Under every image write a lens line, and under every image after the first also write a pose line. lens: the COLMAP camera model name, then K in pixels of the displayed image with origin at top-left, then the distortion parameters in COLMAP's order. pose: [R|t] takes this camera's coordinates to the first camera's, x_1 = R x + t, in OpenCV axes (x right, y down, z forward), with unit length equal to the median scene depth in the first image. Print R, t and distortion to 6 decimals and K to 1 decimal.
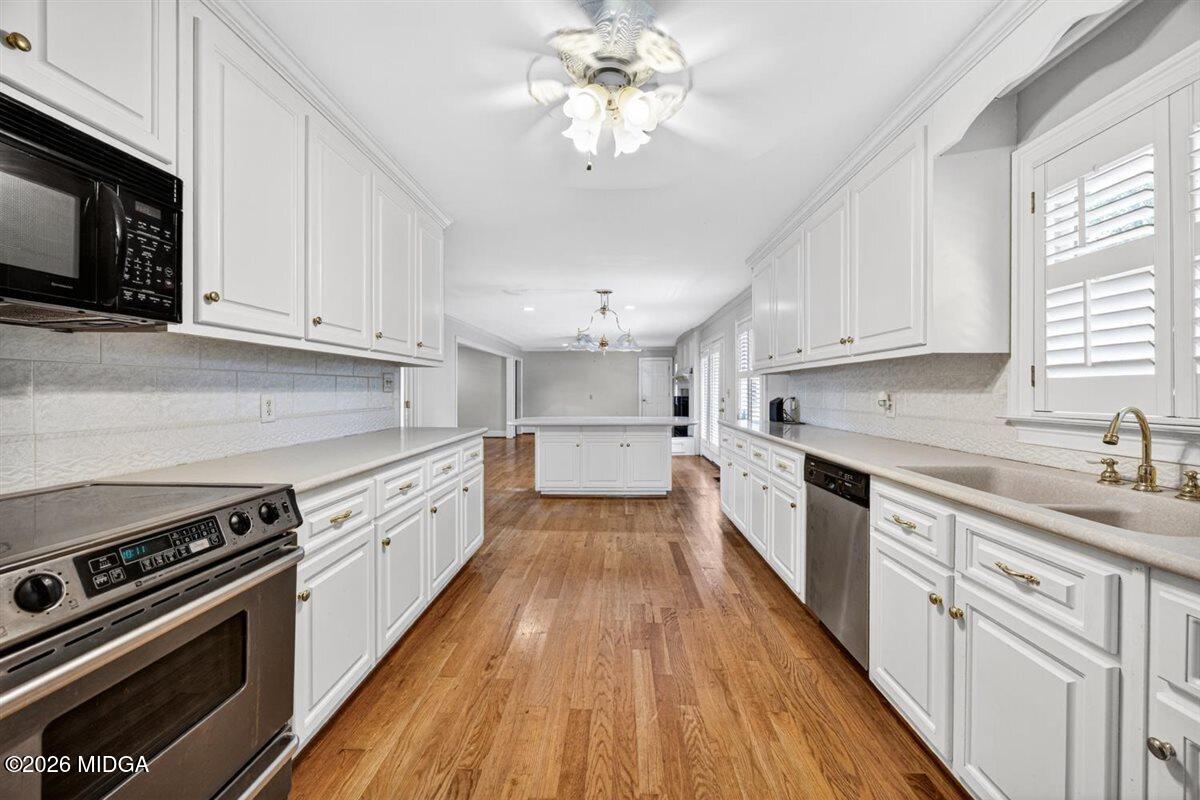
lens RADIAL K [[456.6, 0, 598.5], [0, 456.6, 393.1], [0, 0, 1]] dist [-0.001159, -0.000129]
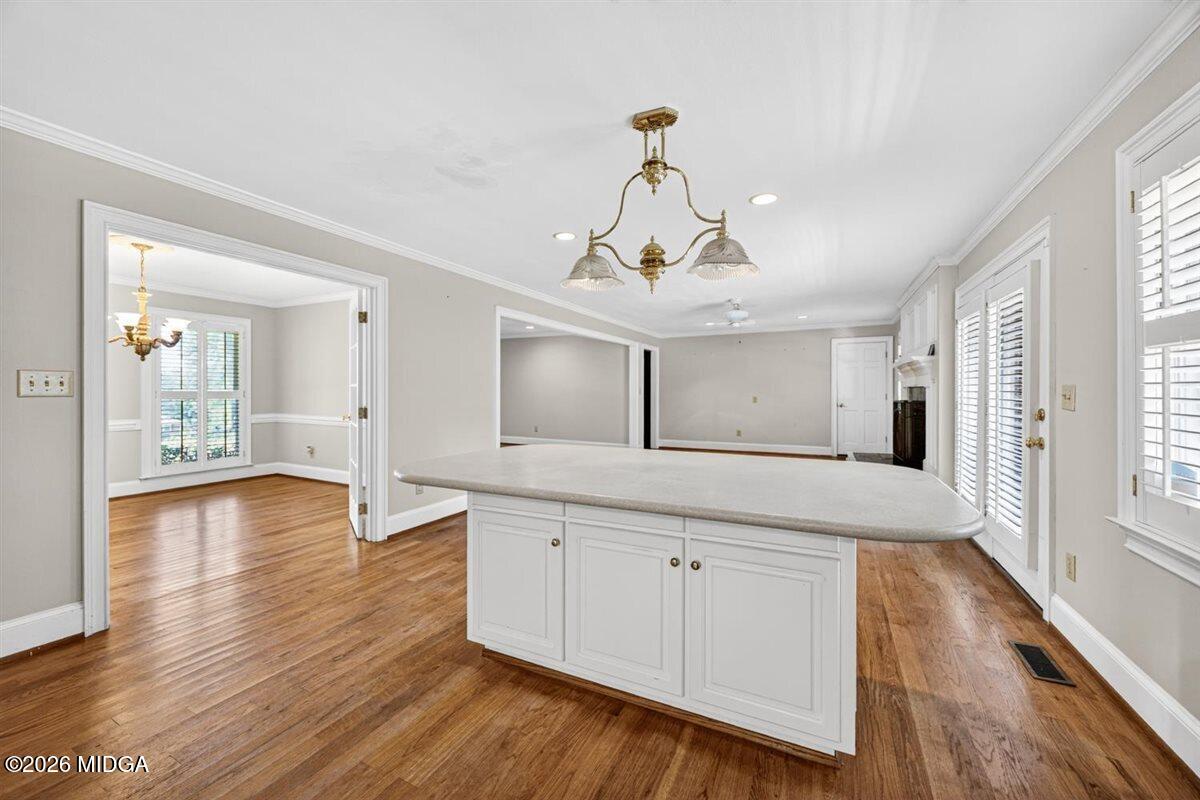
lens RADIAL K [[456.6, 0, 598.5], [0, 456.6, 393.1], [0, 0, 1]] dist [-0.001159, -0.000129]
pose [[0.911904, 0.005541, -0.410365, 0.074453], [-0.005064, 0.999985, 0.002249, -0.001794], [0.410372, 0.000027, 0.911918, 0.389818]]
